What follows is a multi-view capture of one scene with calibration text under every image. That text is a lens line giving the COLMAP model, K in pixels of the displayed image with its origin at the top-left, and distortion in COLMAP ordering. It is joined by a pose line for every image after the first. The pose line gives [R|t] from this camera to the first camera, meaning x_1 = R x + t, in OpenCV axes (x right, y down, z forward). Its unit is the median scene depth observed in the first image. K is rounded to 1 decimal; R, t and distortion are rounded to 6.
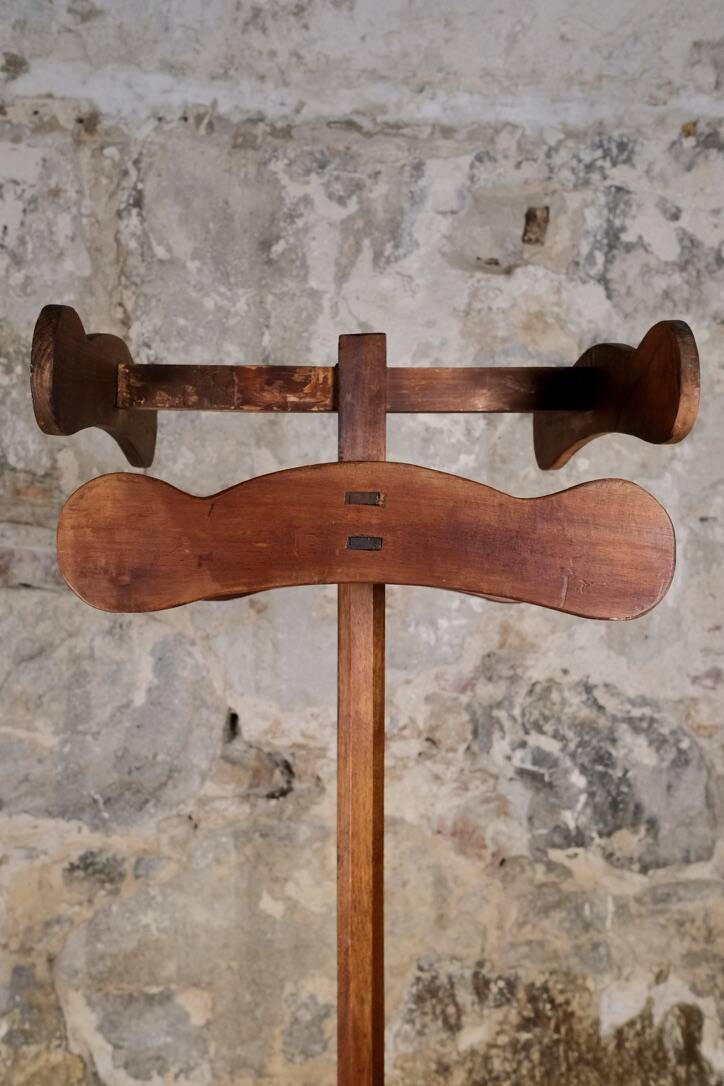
lens RADIAL K [[1041.1, 0, 354.3], [0, 1041.1, 546.6], [0, 0, 1]] dist [0.000045, 0.000000]
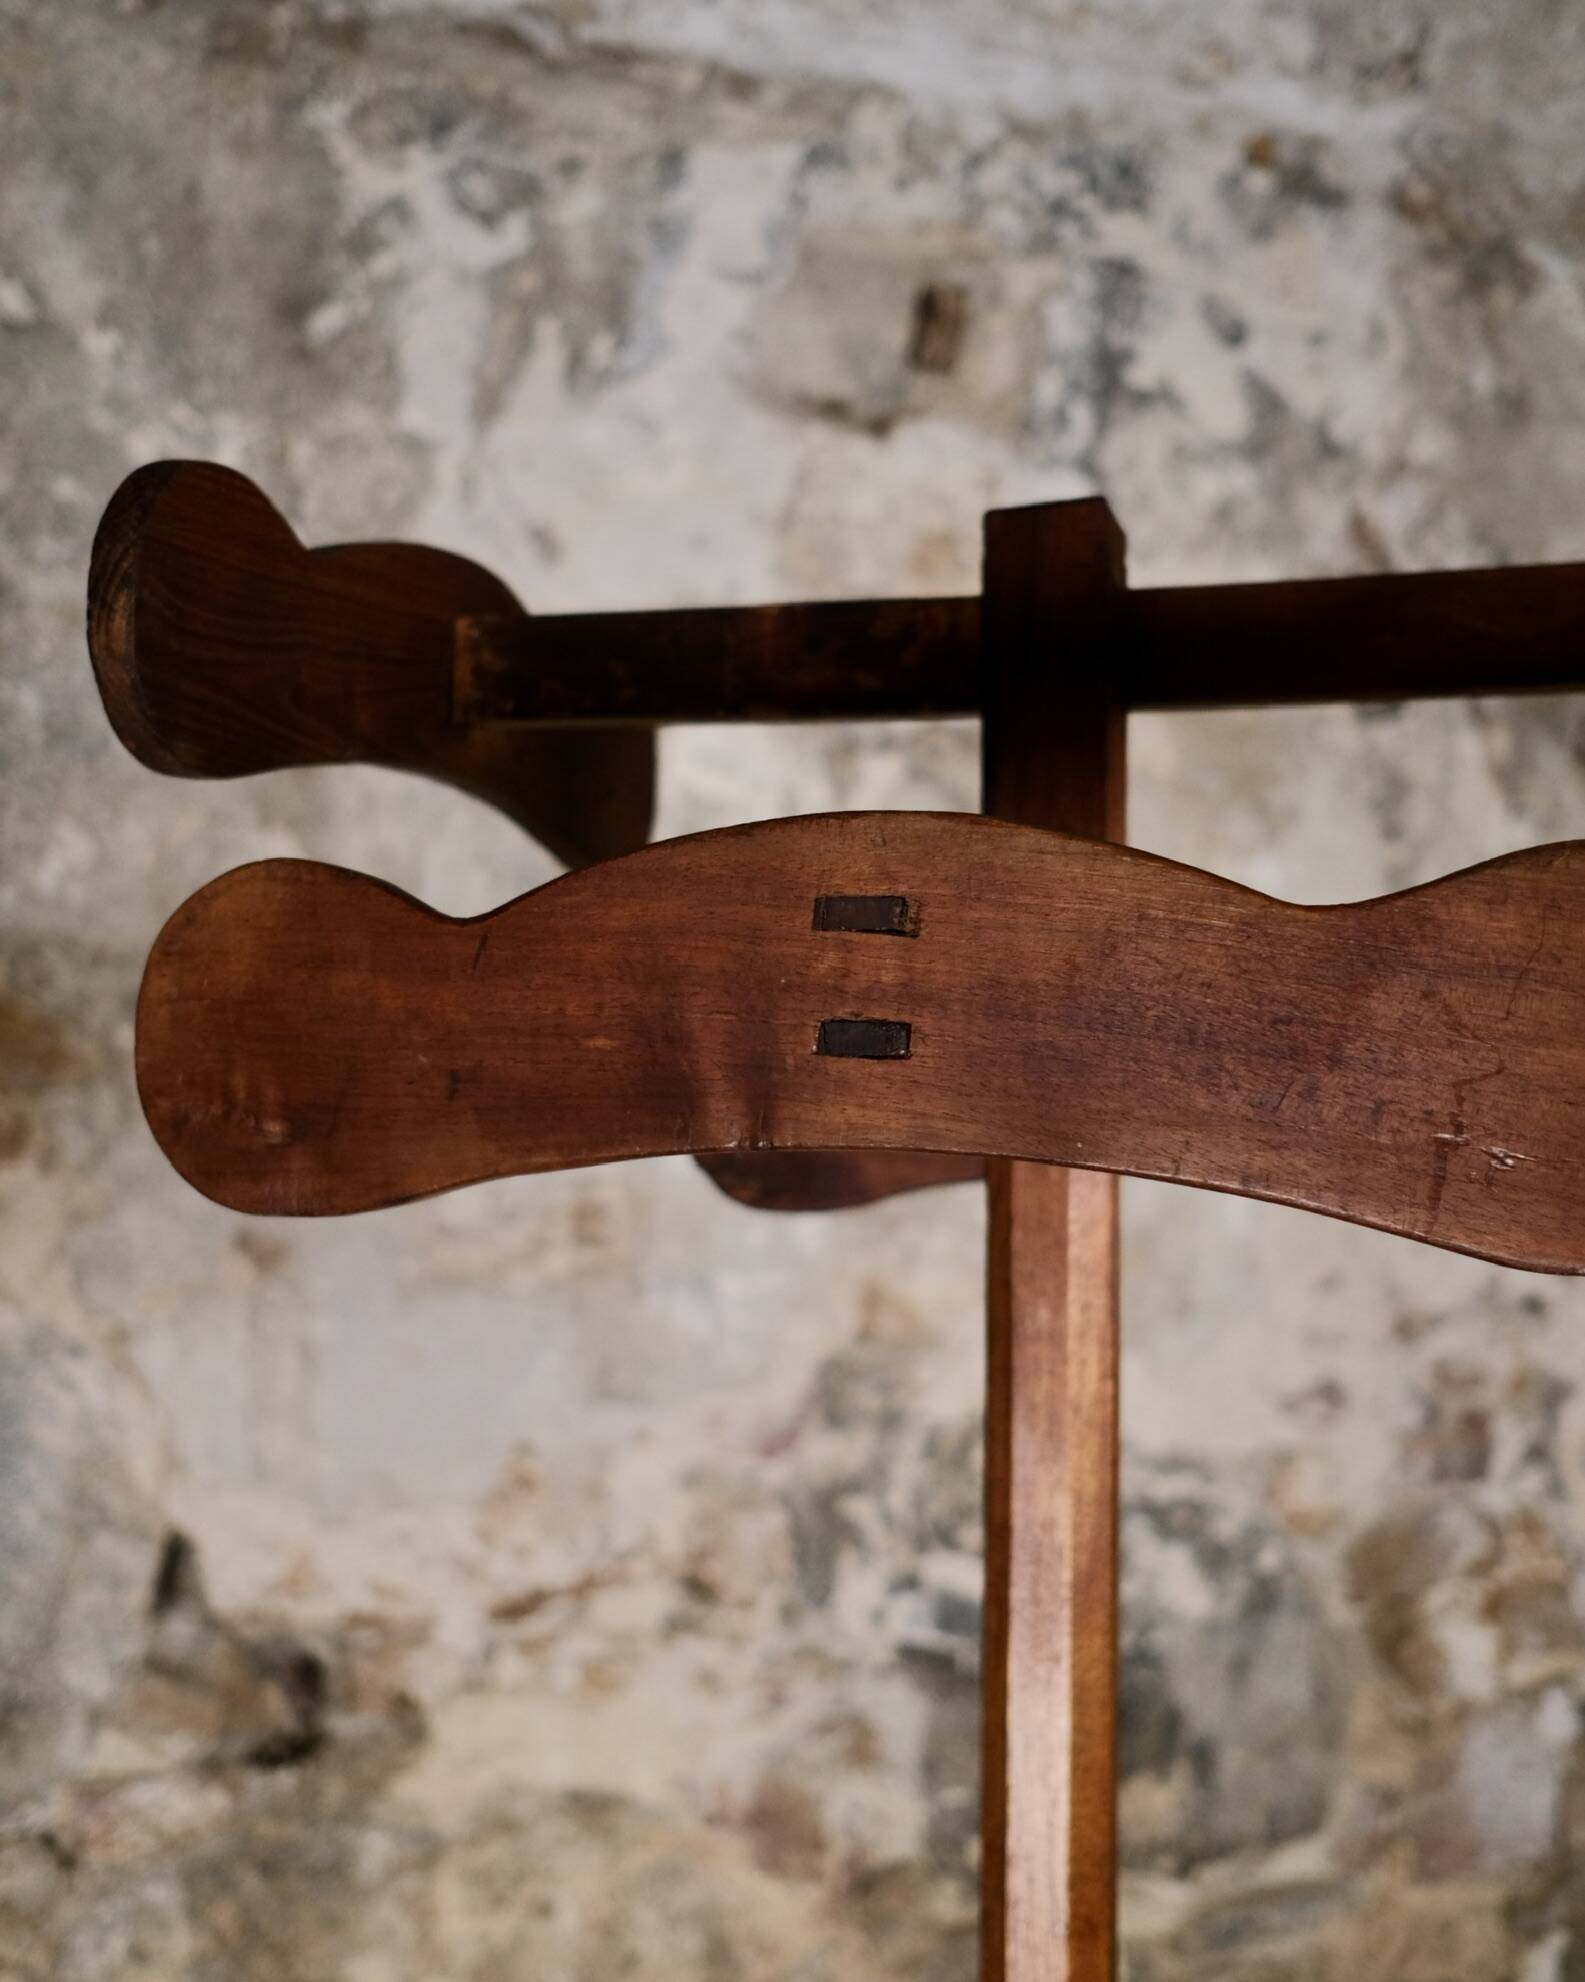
lens RADIAL K [[2381.6, 0, 792.1], [0, 2381.6, 946.7], [0, 0, 1]] dist [-0.025270, 0.000000]
pose [[0.956035, 0.020900, 0.292508, -0.160755], [-0.002024, 0.997904, -0.064686, 0.003274], [-0.293247, 0.061250, 0.954073, 0.117753]]
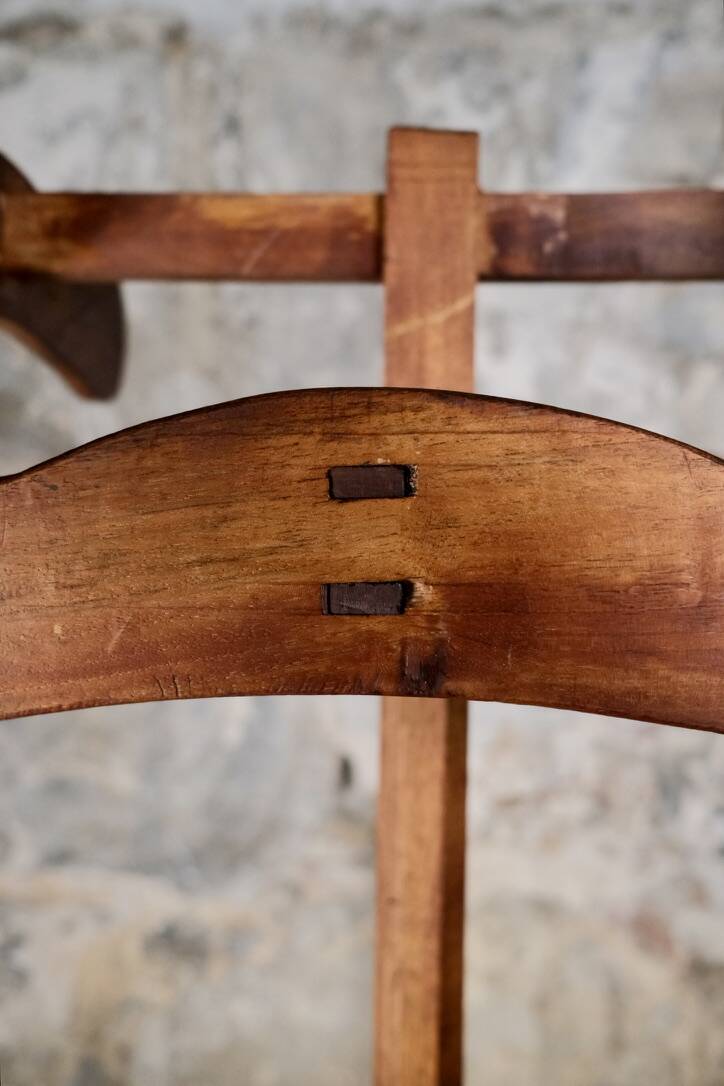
lens RADIAL K [[1041.1, 0, 357.5], [0, 1041.1, 540.1], [0, 0, 1]] dist [0.000045, 0.000000]
pose [[0.984922, -0.000934, -0.172995, 0.029998], [-0.002667, 0.999785, -0.020581, 0.011366], [0.172977, 0.020732, 0.984708, 0.214121]]
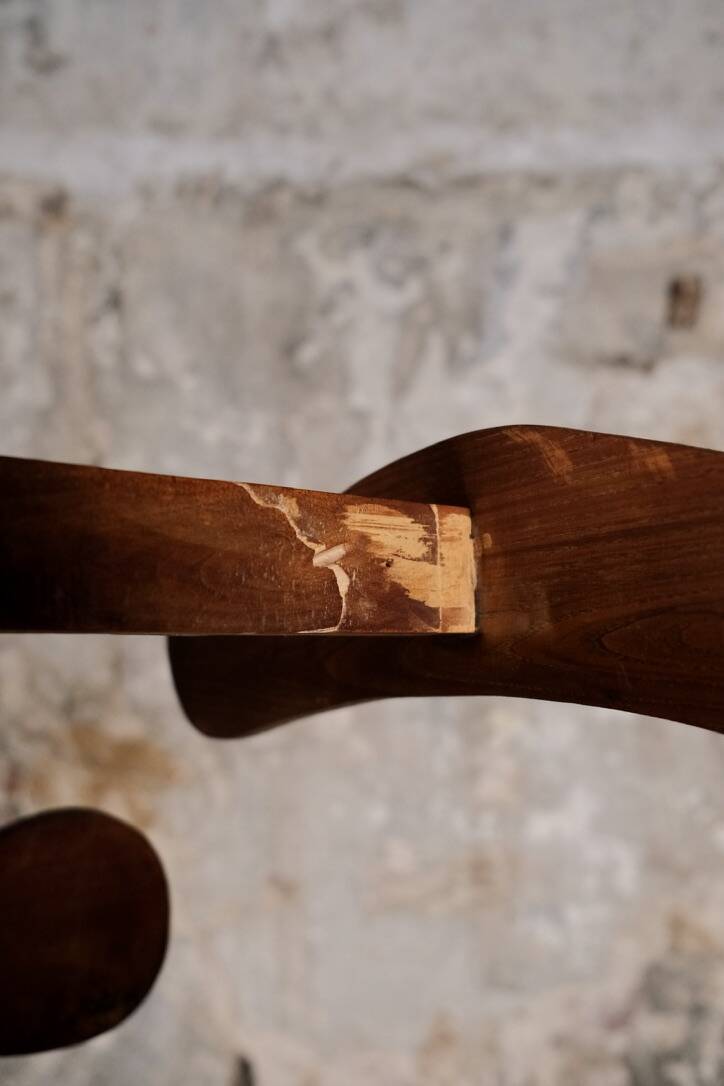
lens RADIAL K [[1041.1, 0, 360.4], [0, 1041.1, 545.8], [0, 0, 1]] dist [0.000045, 0.000000]
pose [[0.991871, -0.035268, -0.122263, 0.042686], [0.014659, 0.986096, -0.165530, -0.042833], [0.126401, 0.162392, 0.978597, 0.340115]]
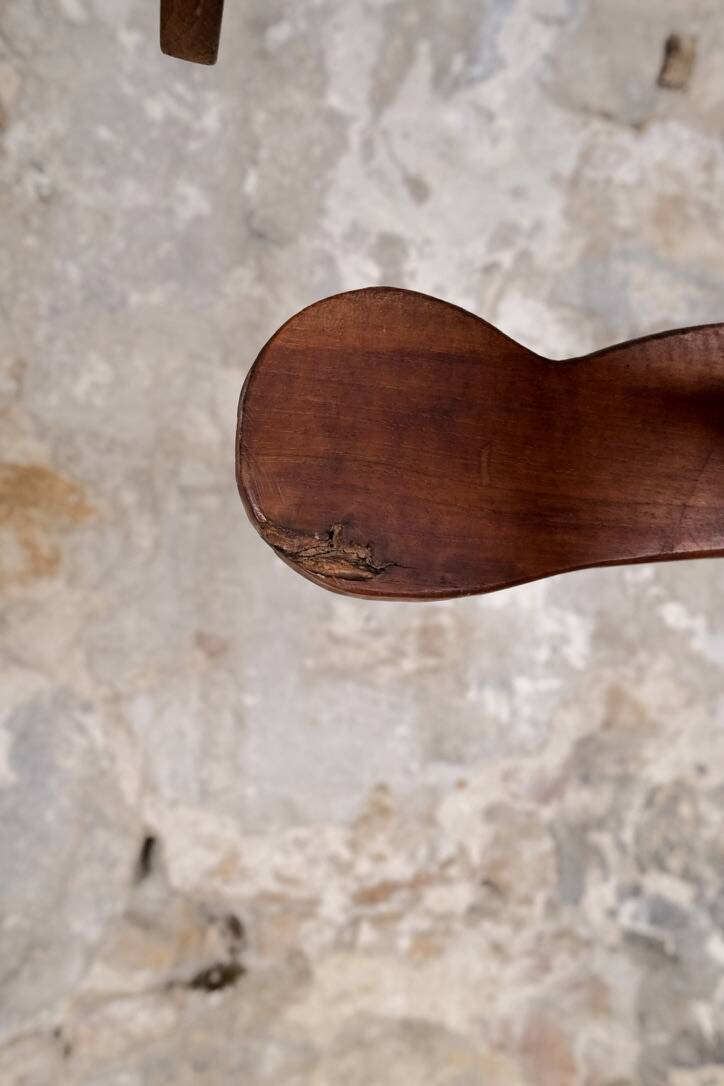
lens RADIAL K [[1041.1, 0, 366.2], [0, 1041.1, 533.4], [0, 0, 1]] dist [0.000045, 0.000000]
pose [[0.982671, 0.056373, 0.176579, -0.111989], [-0.045548, 0.996860, -0.064769, 0.029705], [-0.179676, 0.055604, 0.982153, 0.428330]]
